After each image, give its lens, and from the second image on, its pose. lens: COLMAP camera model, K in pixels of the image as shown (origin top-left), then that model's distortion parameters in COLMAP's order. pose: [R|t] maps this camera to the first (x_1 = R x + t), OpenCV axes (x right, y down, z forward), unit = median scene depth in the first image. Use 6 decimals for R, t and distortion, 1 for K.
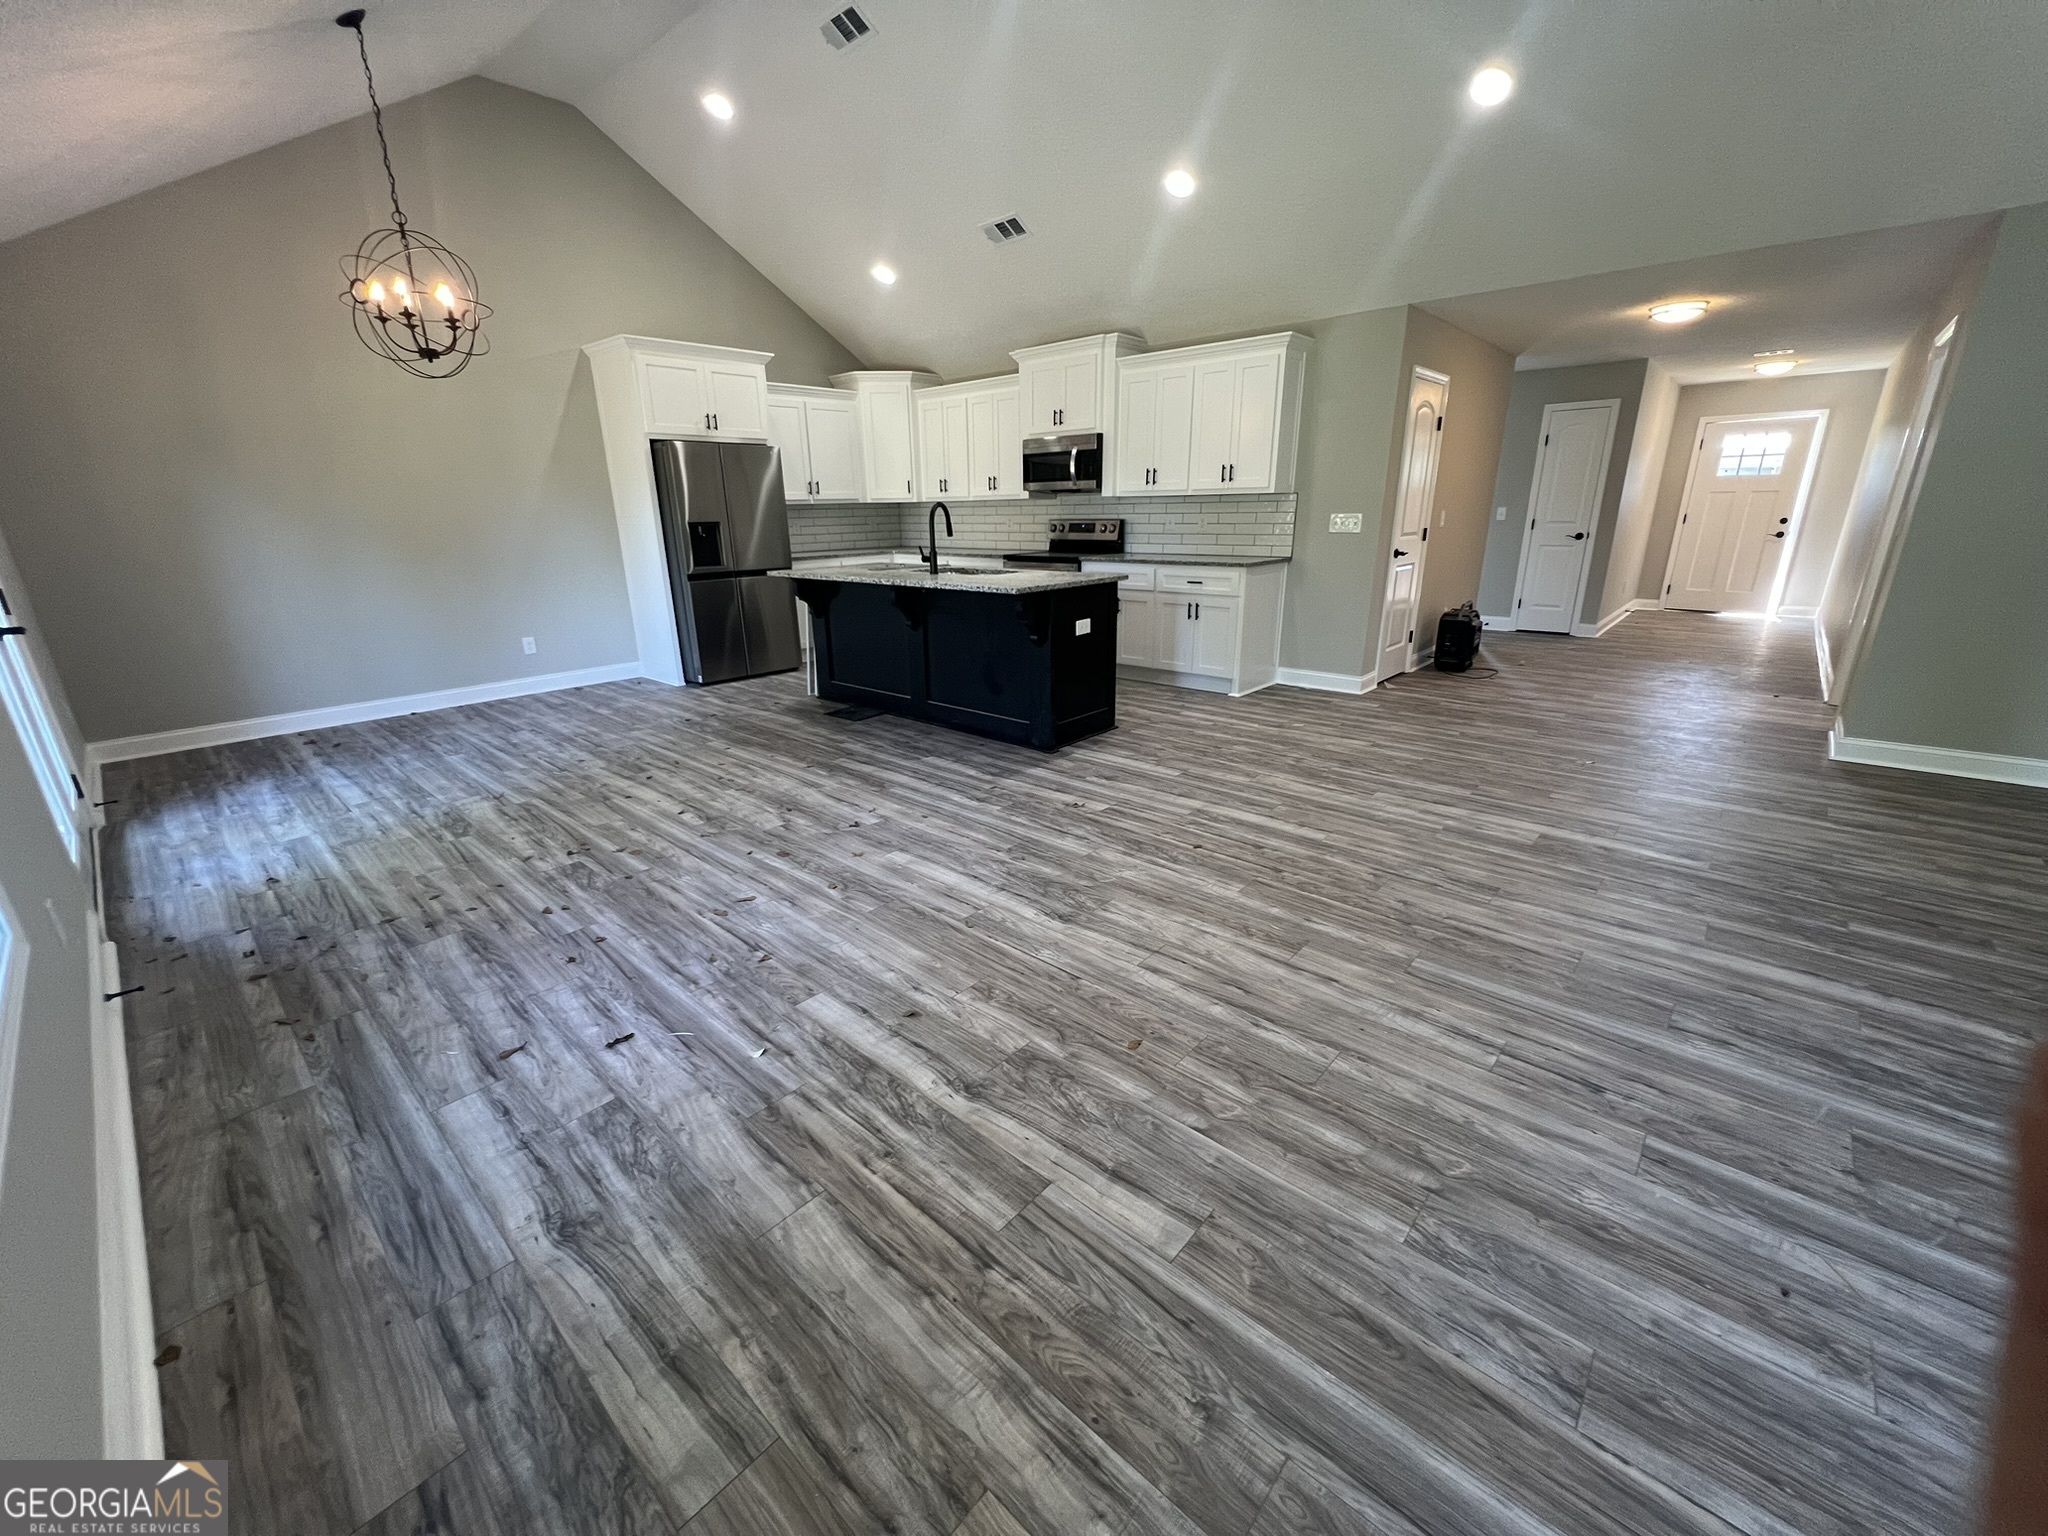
lens RADIAL K [[816.3, 0, 1020.9], [0, 816.3, 777.0], [0, 0, 1]] dist [-0.001067, 0.000191]
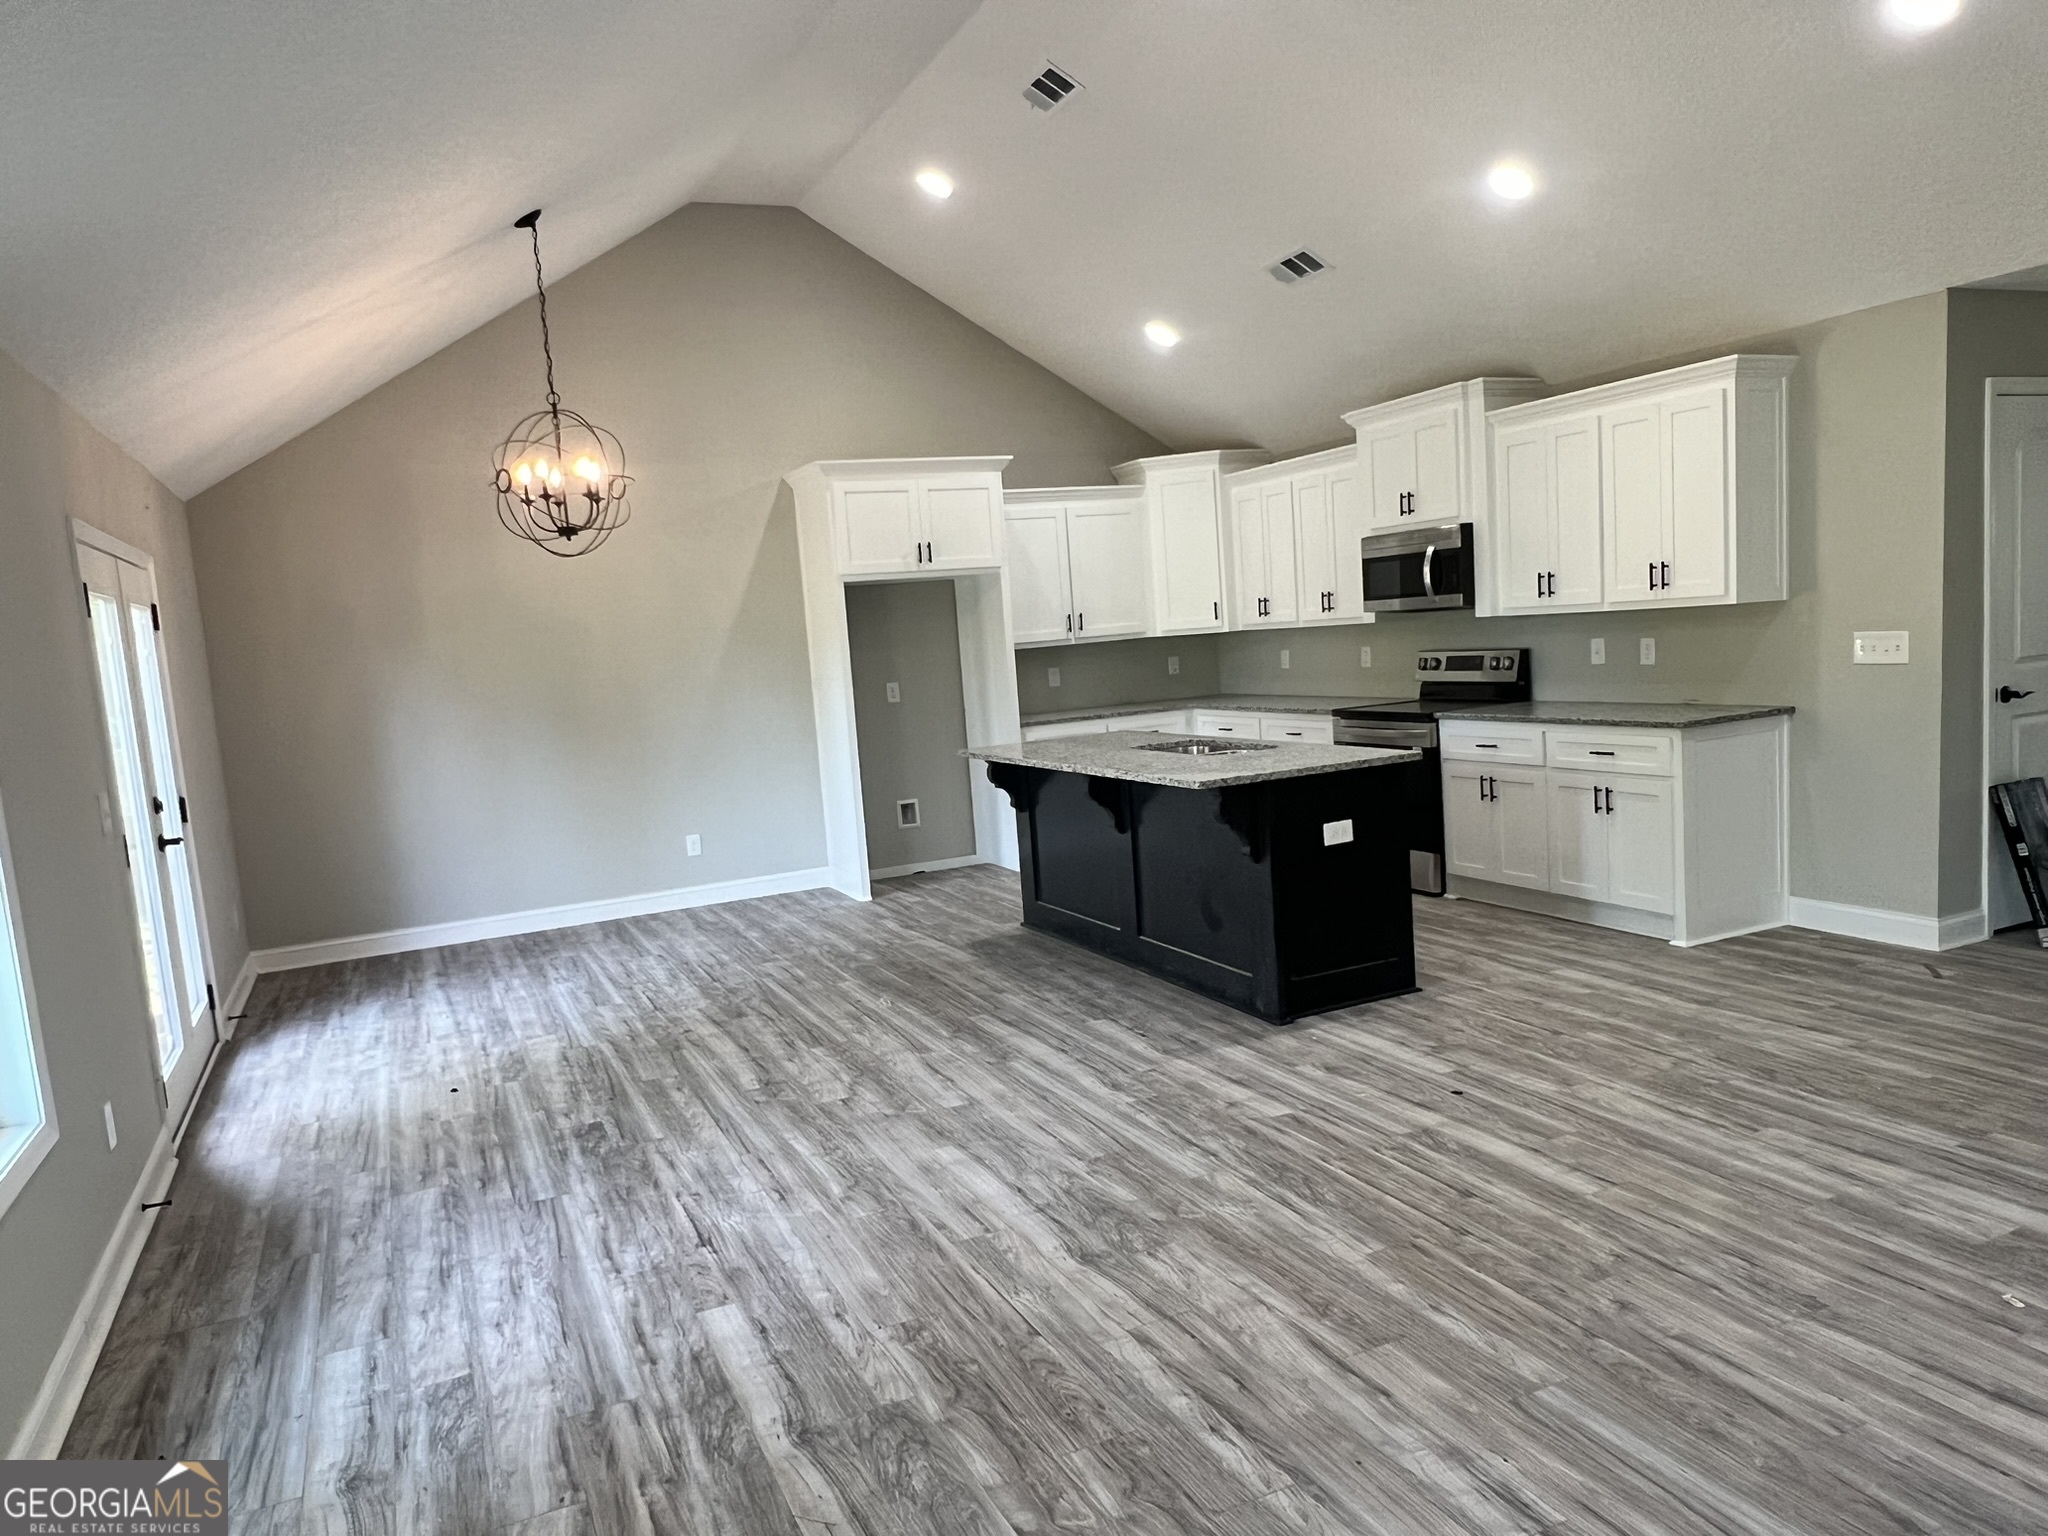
lens RADIAL K [[1405.2, 0, 1016.7], [0, 1405.2, 794.4], [0, 0, 1]] dist [-0.000610, 0.000385]
pose [[0.914872, -0.005312, -0.403709, 0.331967], [-0.067701, 0.983737, -0.166365, -0.010988], [0.398028, 0.179534, 0.899634, -0.133892]]
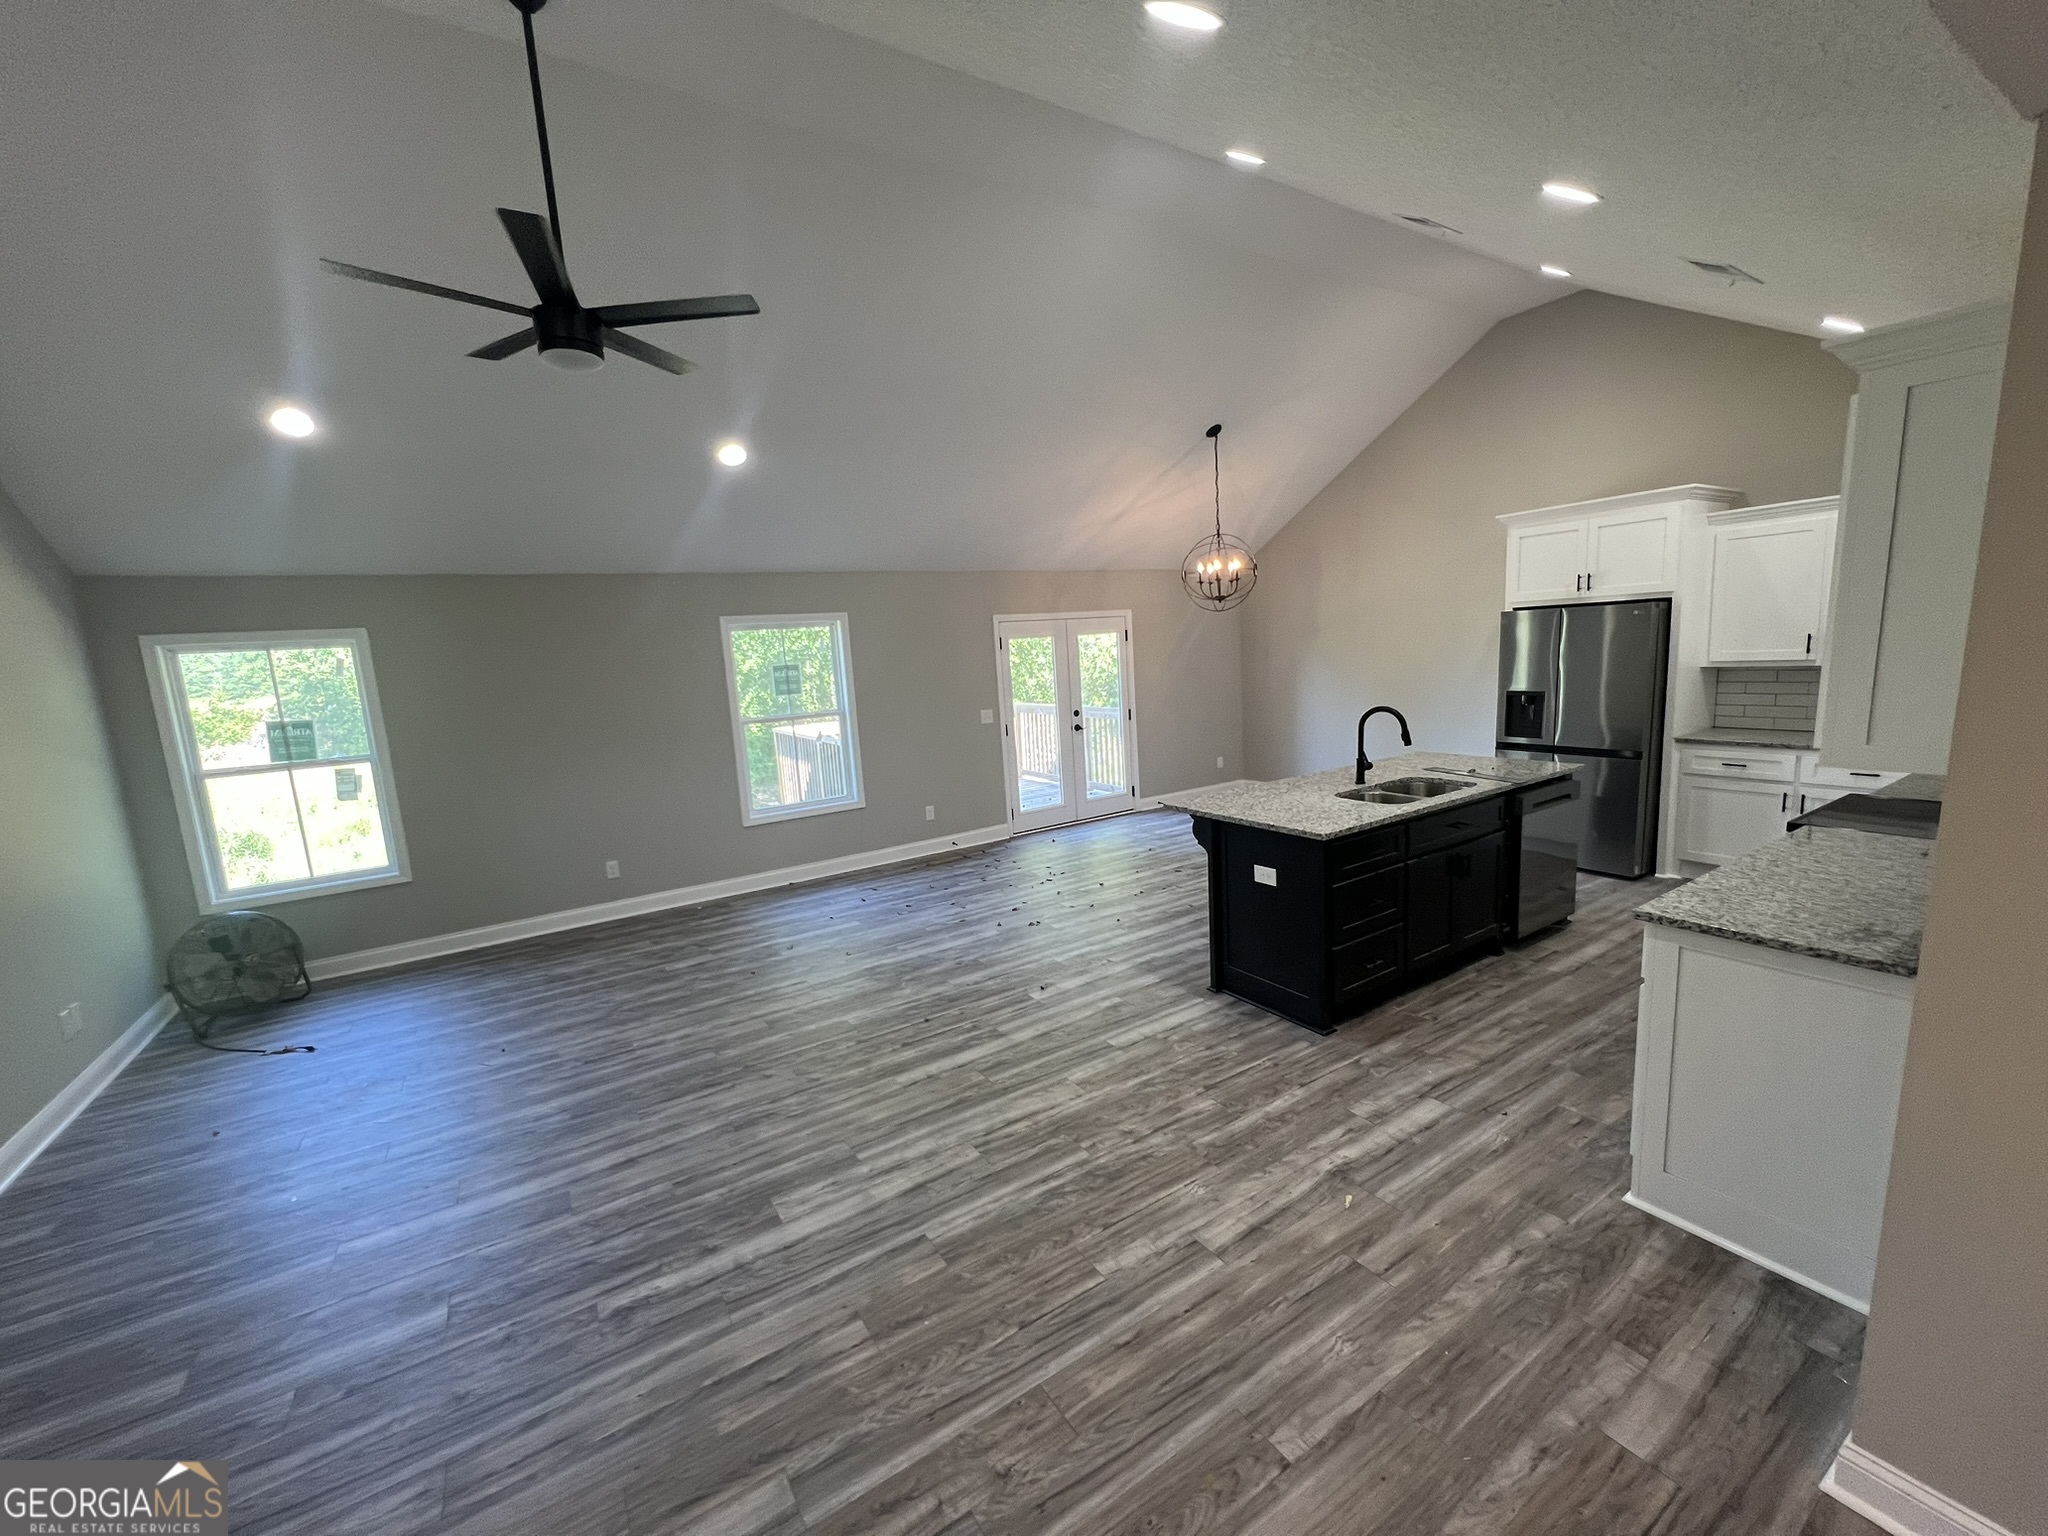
lens RADIAL K [[816.3, 0, 1010.5], [0, 816.3, 770.4], [0, 0, 1]] dist [-0.001067, 0.000191]
pose [[-0.279500, 0.178688, -0.943372, 1.016288], [-0.238769, 0.938729, 0.248551, -0.479584], [0.929983, 0.294717, -0.219710, 1.026330]]
